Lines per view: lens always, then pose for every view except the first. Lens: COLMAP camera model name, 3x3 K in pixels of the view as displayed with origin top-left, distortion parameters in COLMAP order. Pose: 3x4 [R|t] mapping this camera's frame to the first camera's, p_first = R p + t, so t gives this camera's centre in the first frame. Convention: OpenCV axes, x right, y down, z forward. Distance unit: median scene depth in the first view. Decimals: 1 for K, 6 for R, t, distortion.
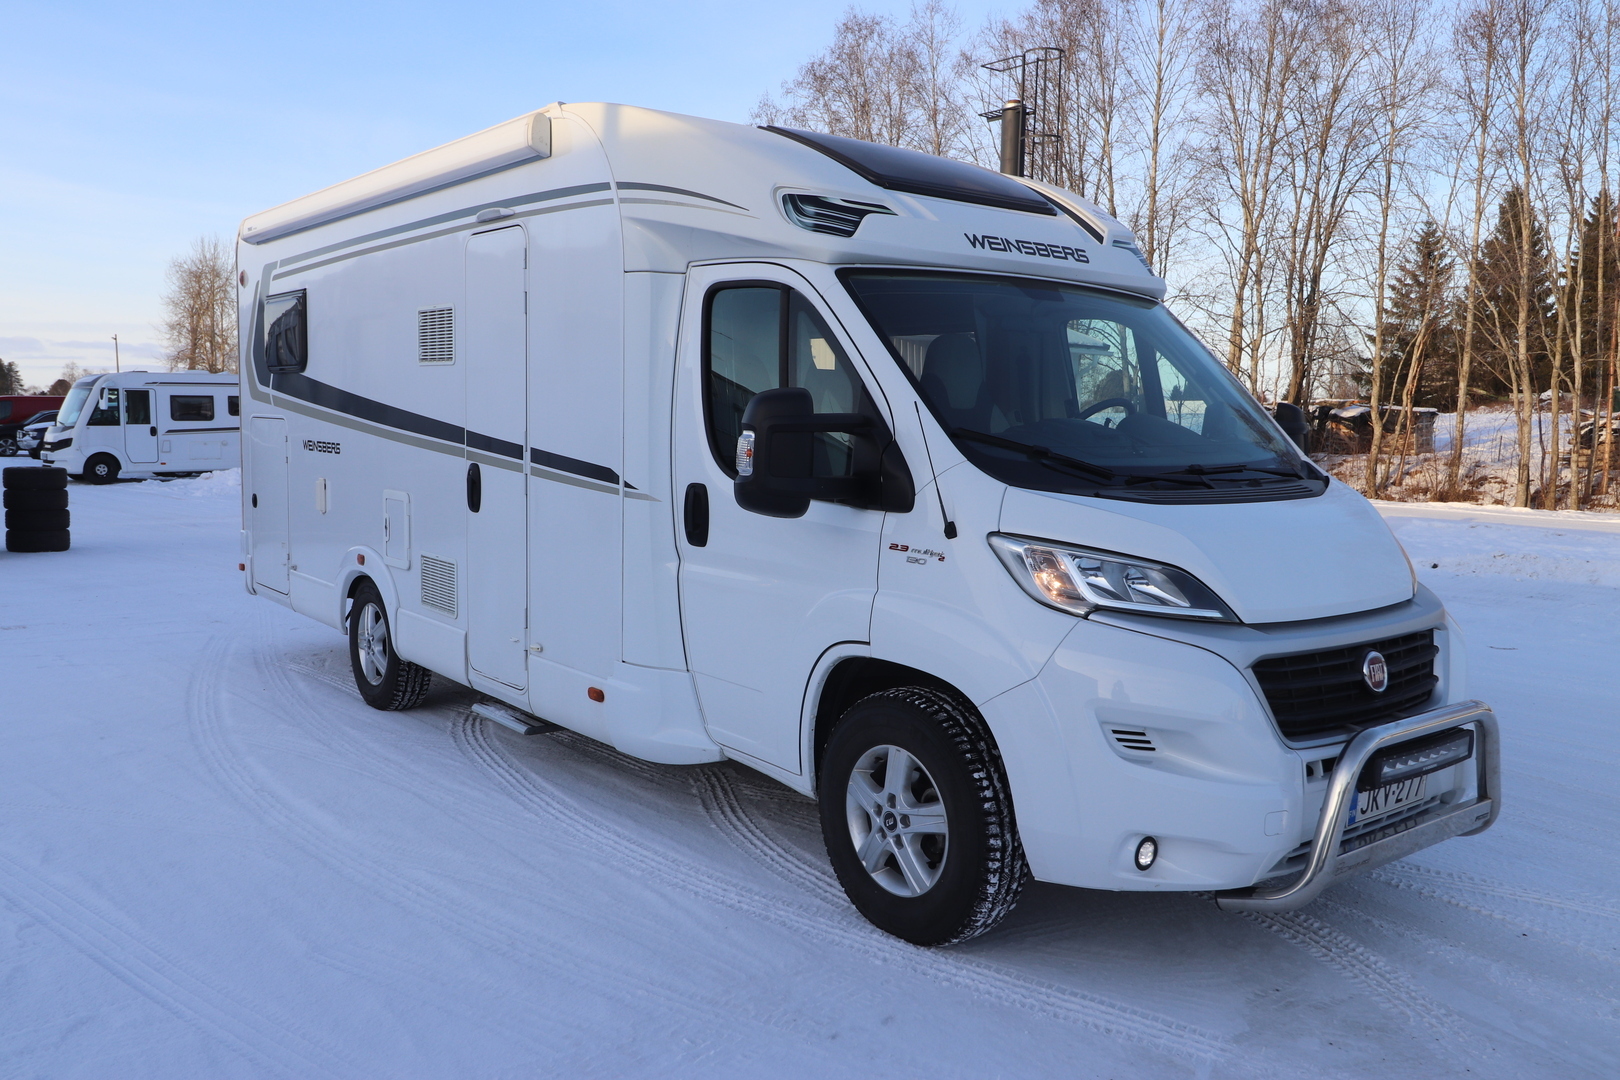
lens RADIAL K [[1289.0, 0, 810.0], [0, 1289.0, 540.0], [0, 0, 1]] dist [0.000557, 0.001786]
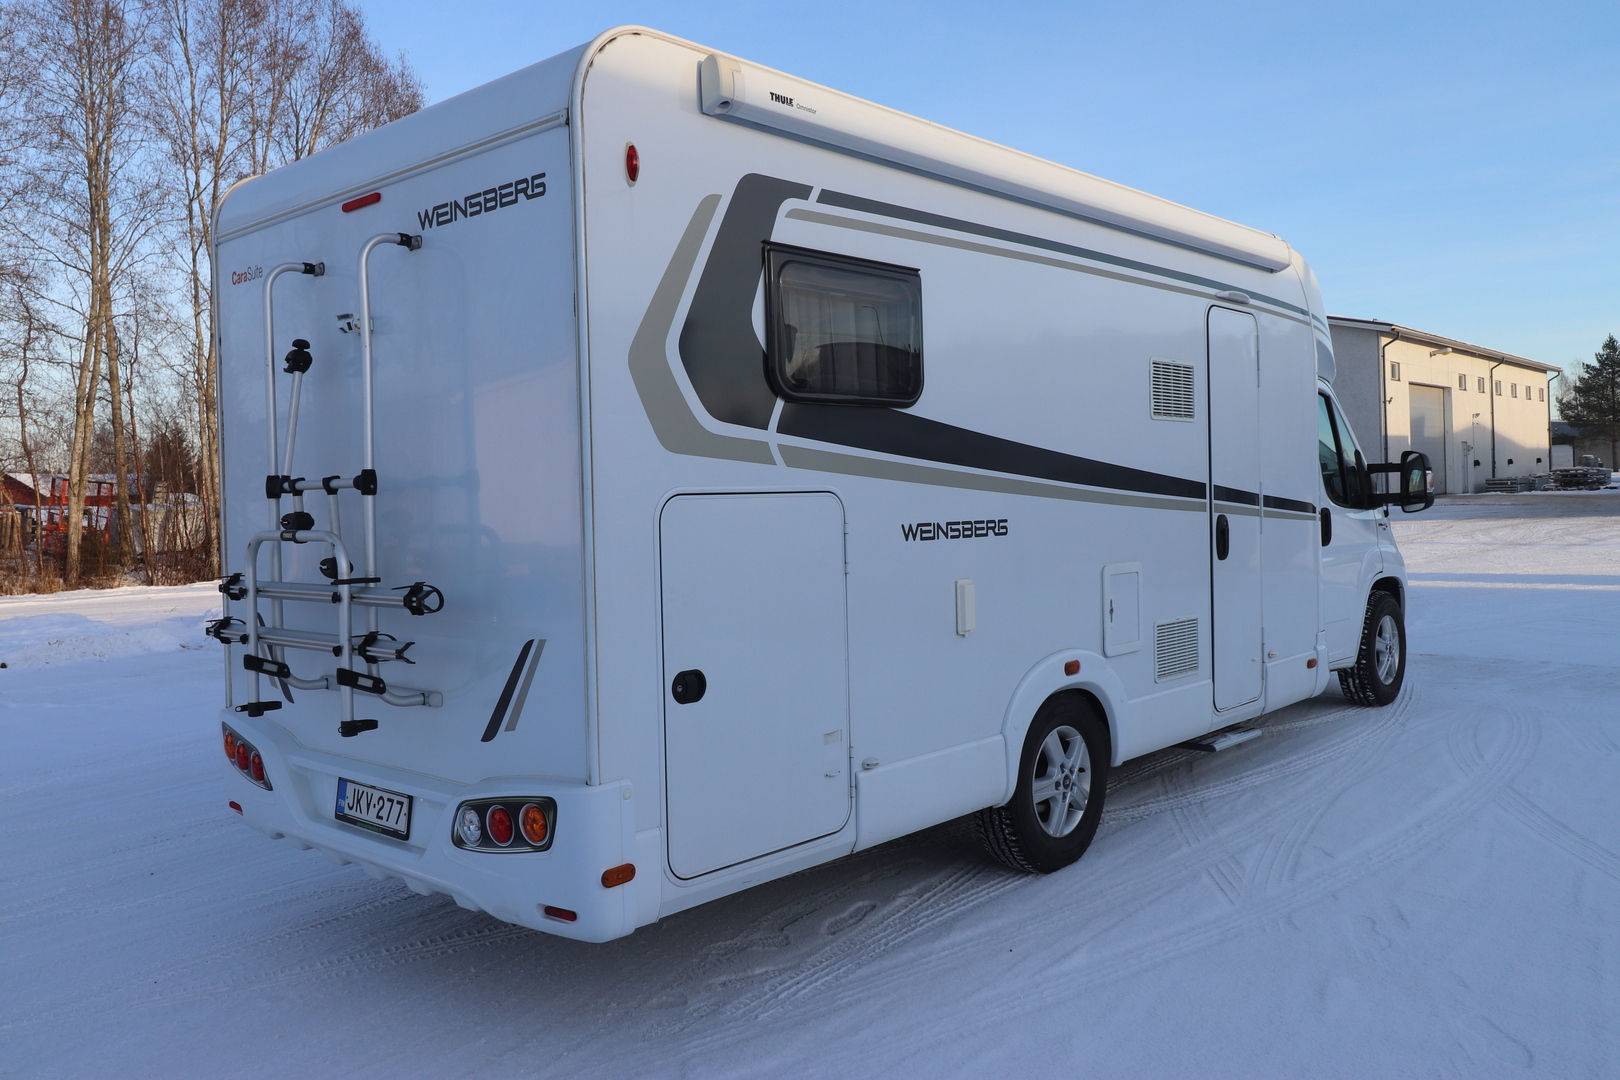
lens RADIAL K [[1289.0, 0, 810.0], [0, 1289.0, 540.0], [0, 0, 1]] dist [0.000557, 0.001786]
pose [[-0.161291, -0.047192, 0.985778, -1.263729], [0.120136, 0.990489, 0.067074, -0.151599], [-0.979568, 0.129246, -0.154088, 1.496970]]
